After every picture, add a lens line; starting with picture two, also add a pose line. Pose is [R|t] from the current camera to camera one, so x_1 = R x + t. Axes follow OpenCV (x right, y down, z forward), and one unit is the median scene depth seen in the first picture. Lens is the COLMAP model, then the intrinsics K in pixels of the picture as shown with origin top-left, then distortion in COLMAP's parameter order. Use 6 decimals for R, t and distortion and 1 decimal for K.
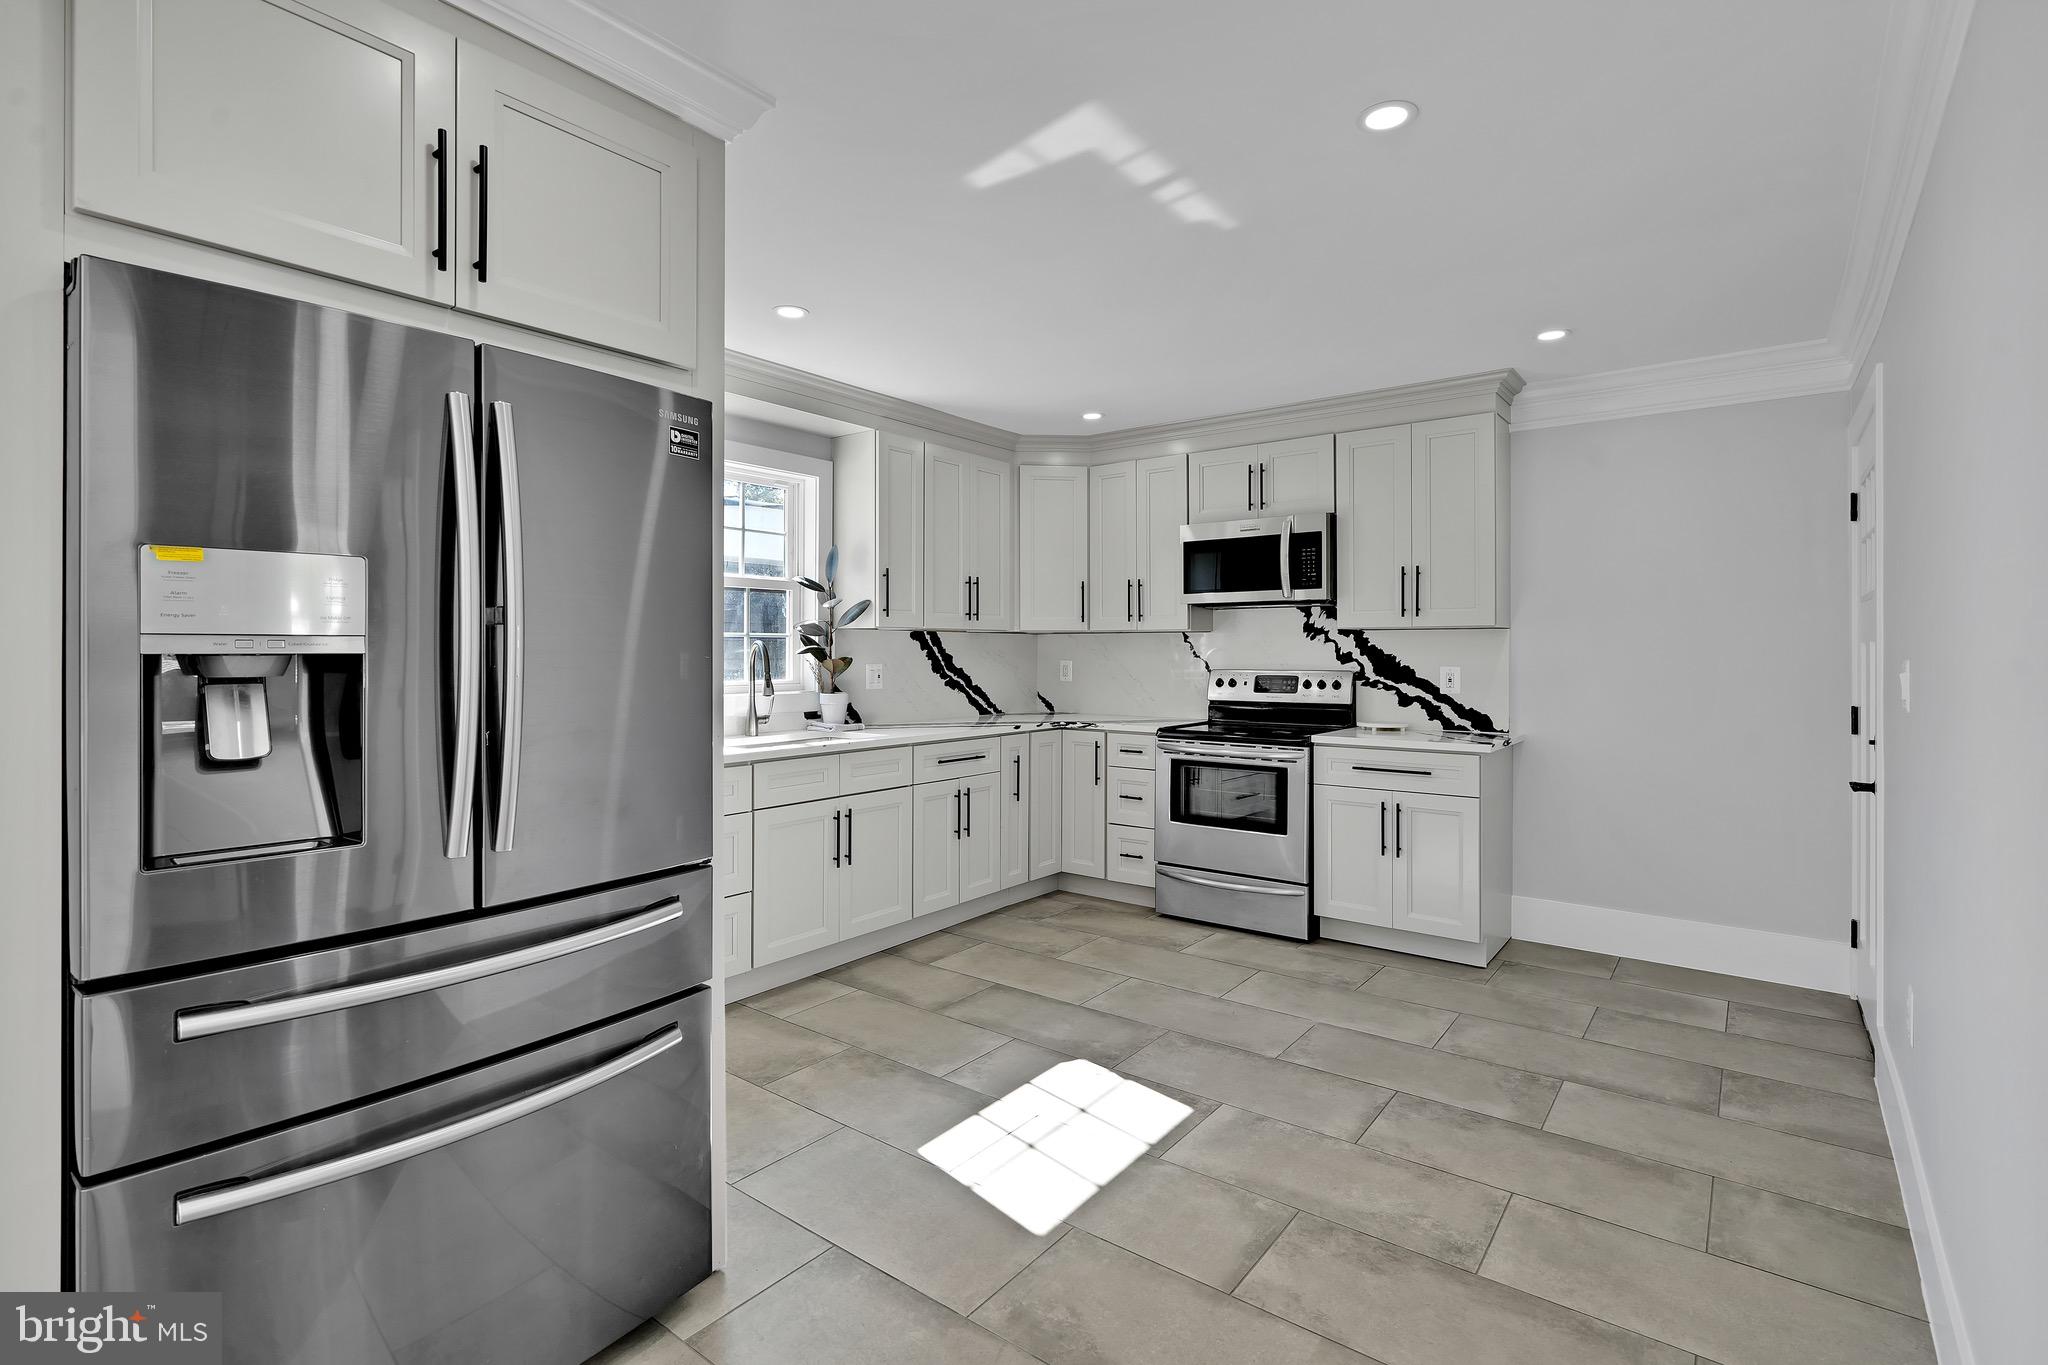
lens RADIAL K [[955.2, 0, 1018.7], [0, 955.2, 660.9], [0, 0, 1]] dist [0.000485, 0.000386]
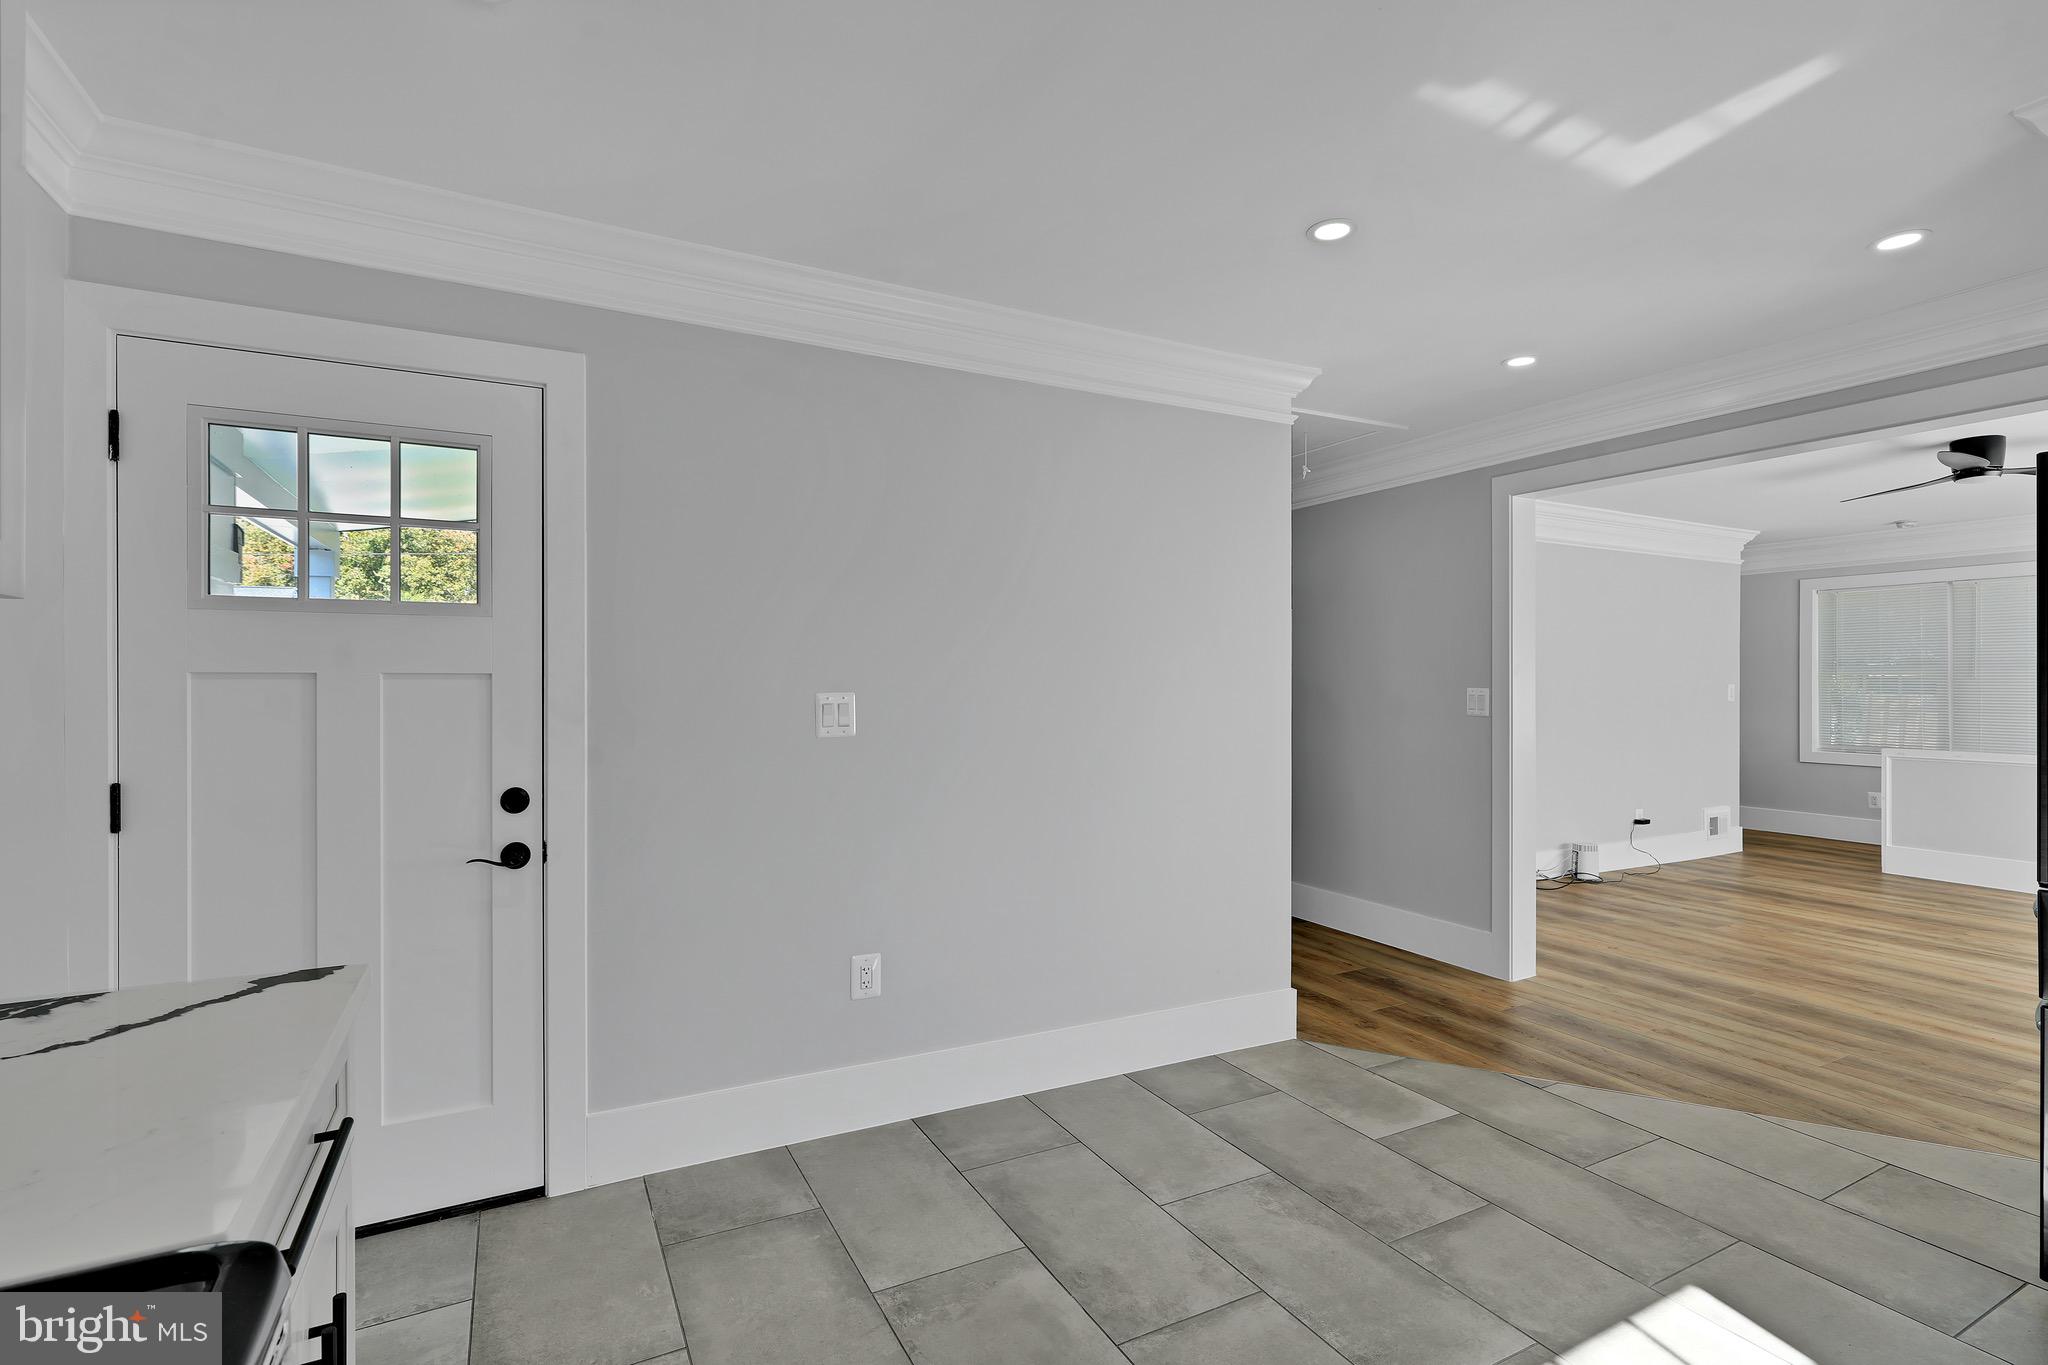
lens RADIAL K [[955.2, 0, 1017.9], [0, 955.2, 698.6], [0, 0, 1]] dist [0.000485, 0.000386]
pose [[-0.909065, -0.001117, 0.416652, 0.122191], [0.007201, 0.999805, 0.018392, -0.010052], [-0.416591, 0.019720, -0.908880, 1.098564]]
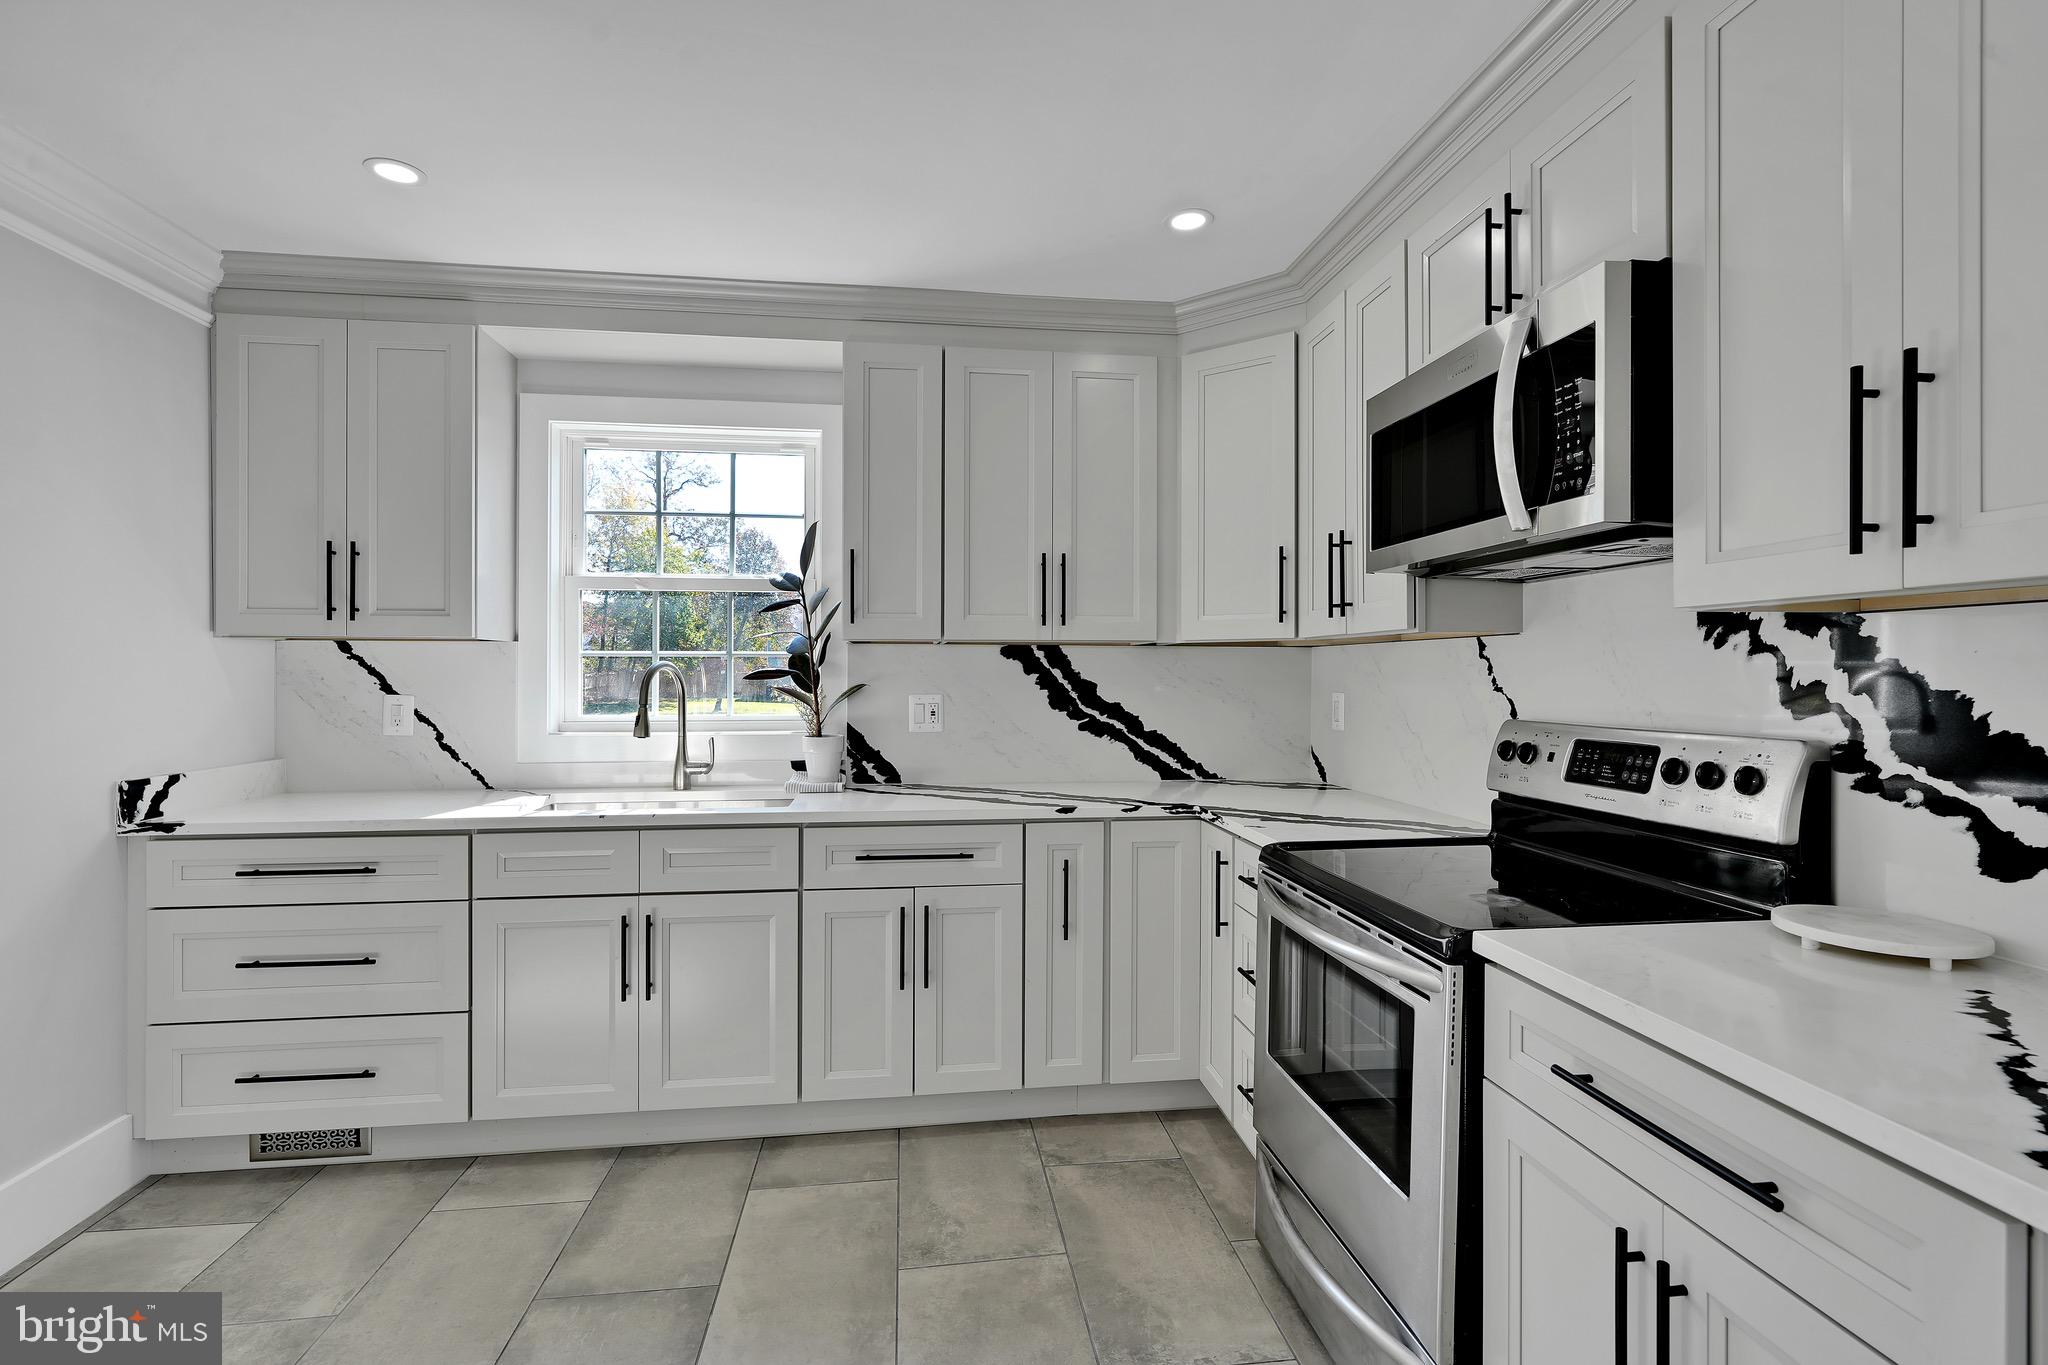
lens RADIAL K [[955.2, 0, 1022.5], [0, 955.2, 682.7], [0, 0, 1]] dist [0.000485, 0.000386]
pose [[0.711729, 0.007530, -0.702413, 0.393631], [-0.008089, 0.999964, 0.002524, -0.007968], [0.702407, 0.003886, 0.711765, 0.596263]]
